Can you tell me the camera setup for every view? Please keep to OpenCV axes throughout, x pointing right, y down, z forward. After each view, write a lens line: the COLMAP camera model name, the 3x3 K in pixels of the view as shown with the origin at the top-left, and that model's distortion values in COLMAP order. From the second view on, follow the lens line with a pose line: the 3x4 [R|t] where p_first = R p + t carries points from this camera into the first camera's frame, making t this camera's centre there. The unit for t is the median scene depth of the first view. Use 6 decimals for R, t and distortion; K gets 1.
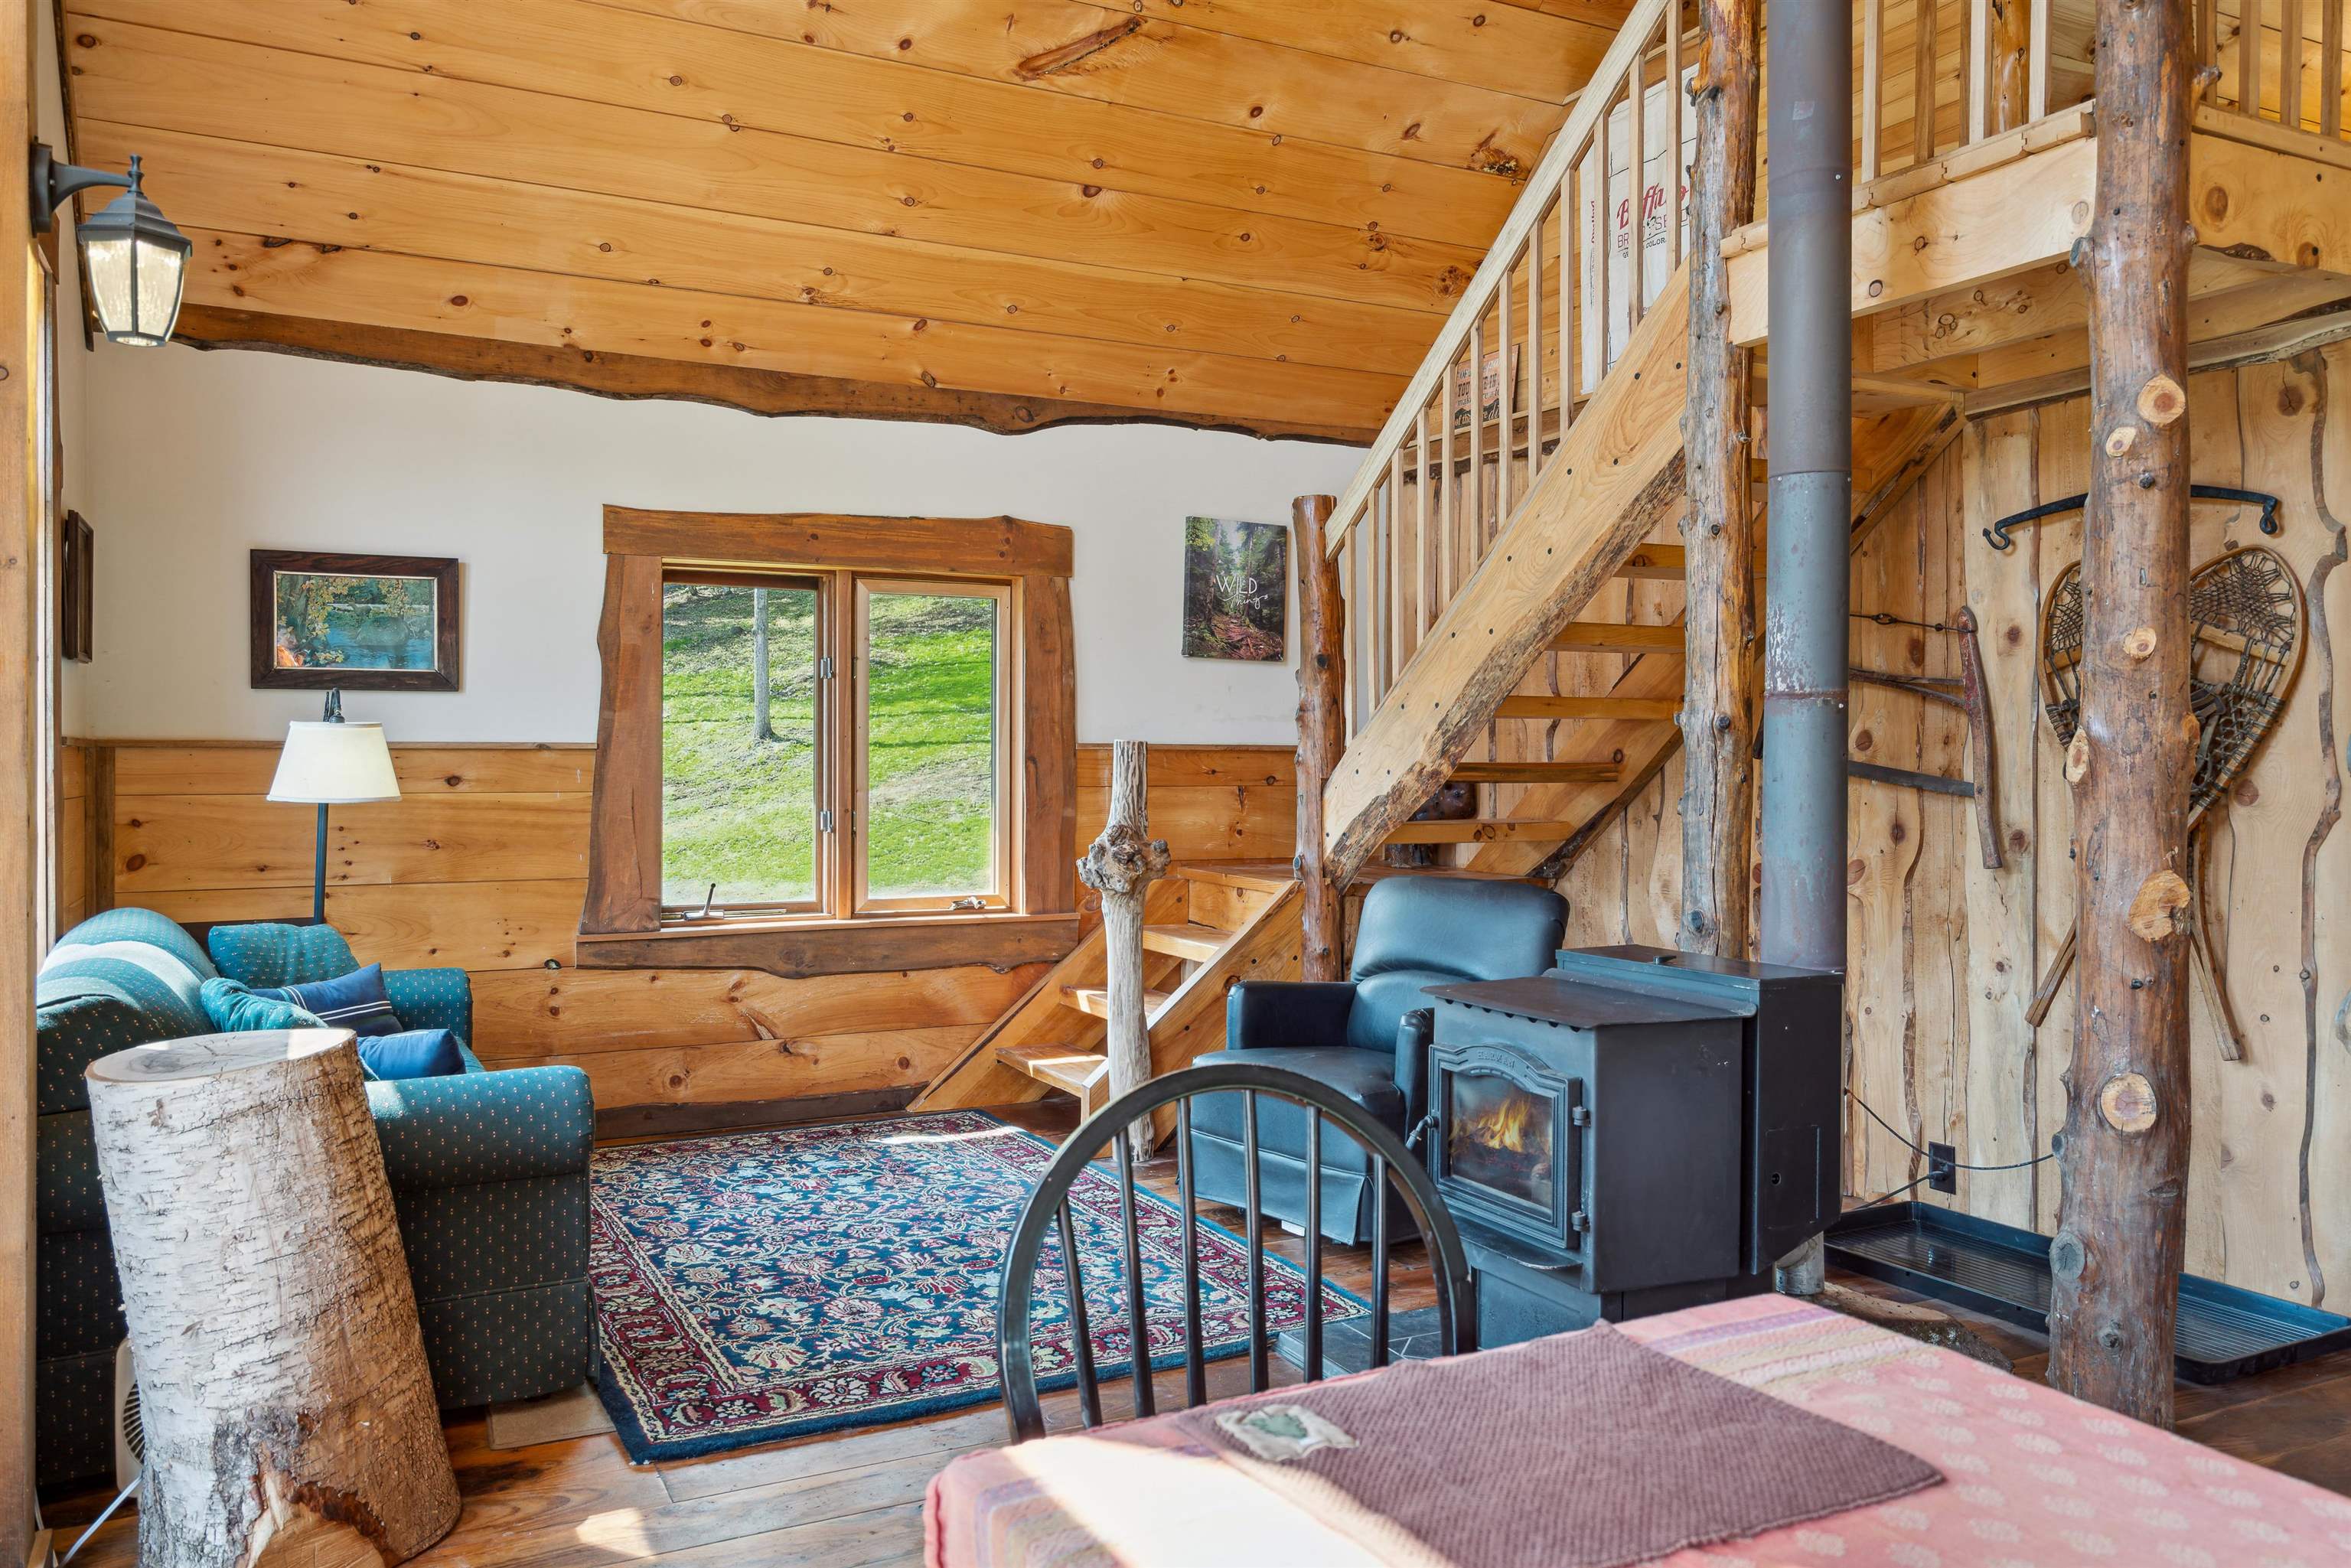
lens RADIAL K [[1588.0, 0, 1375.4], [0, 1588.0, 747.4], [0, 0, 1]] dist [-0.001675, -0.003421]
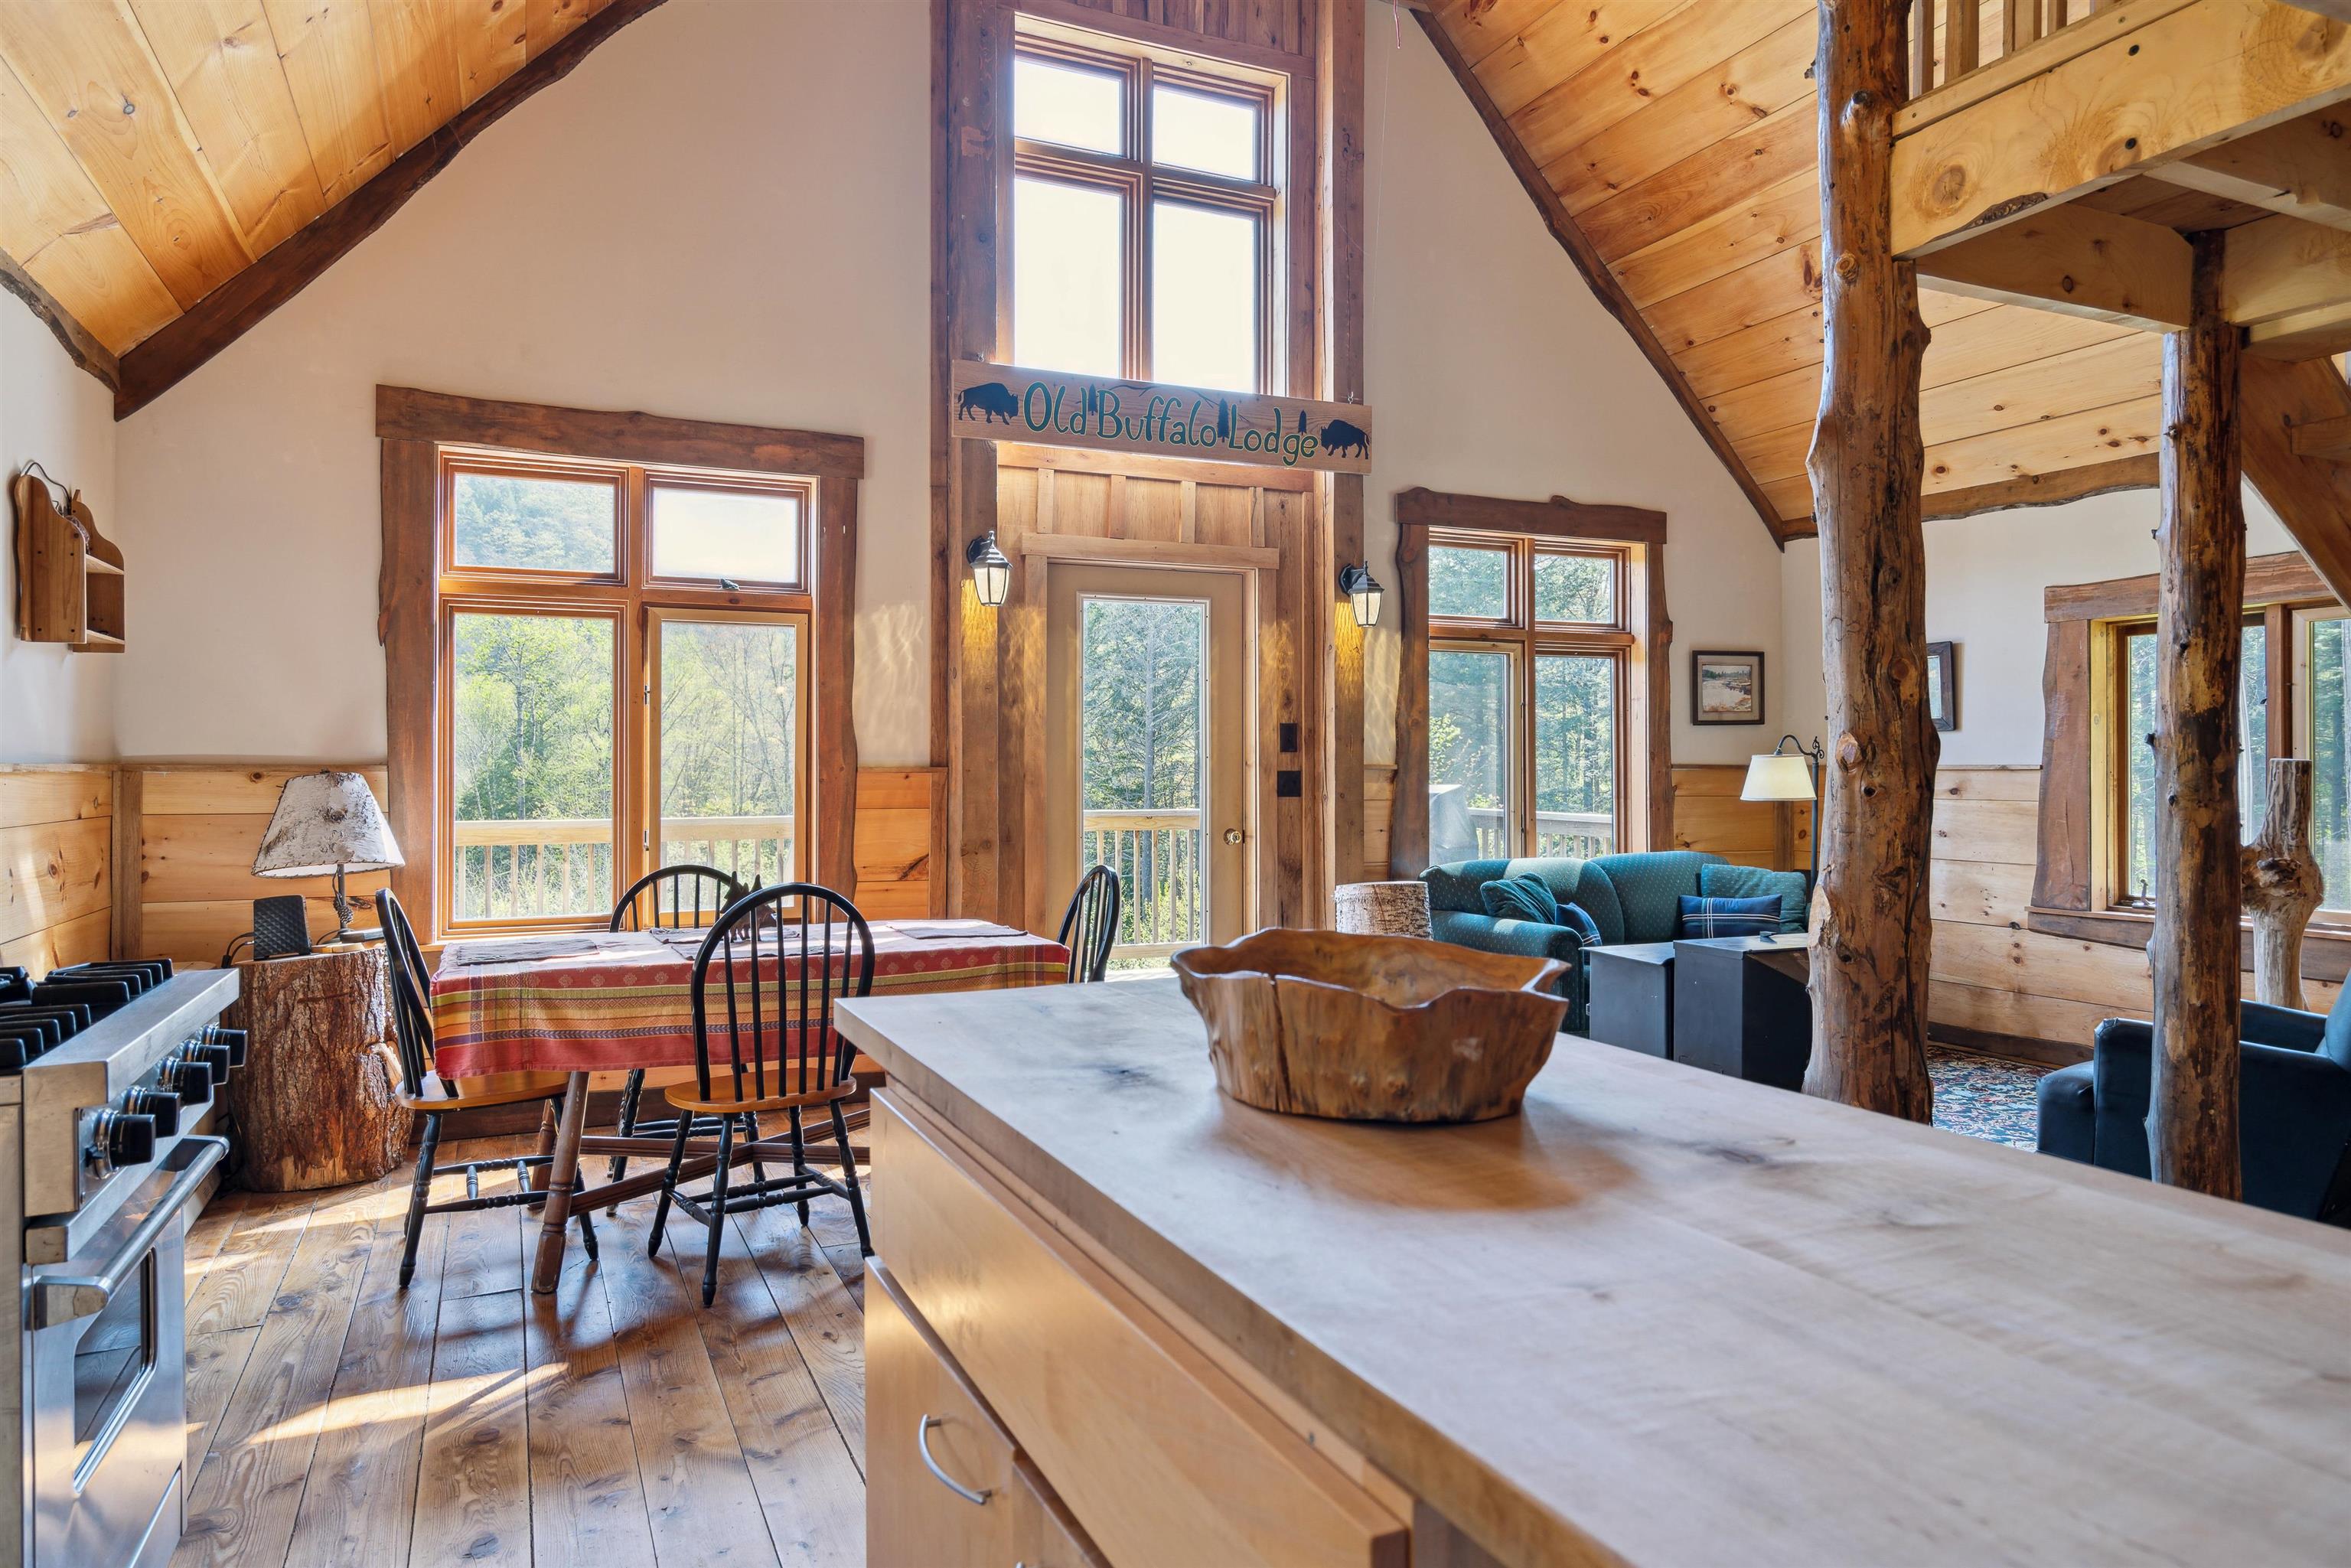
lens RADIAL K [[1344.2, 0, 1184.1], [0, 1344.2, 749.4], [0, 0, 1]] dist [-0.001706, 0.000635]
pose [[-0.040087, -0.015600, -0.999074, 0.676154], [0.002677, 0.999873, -0.015720, -0.000024], [0.999193, -0.003304, -0.040041, 0.318774]]
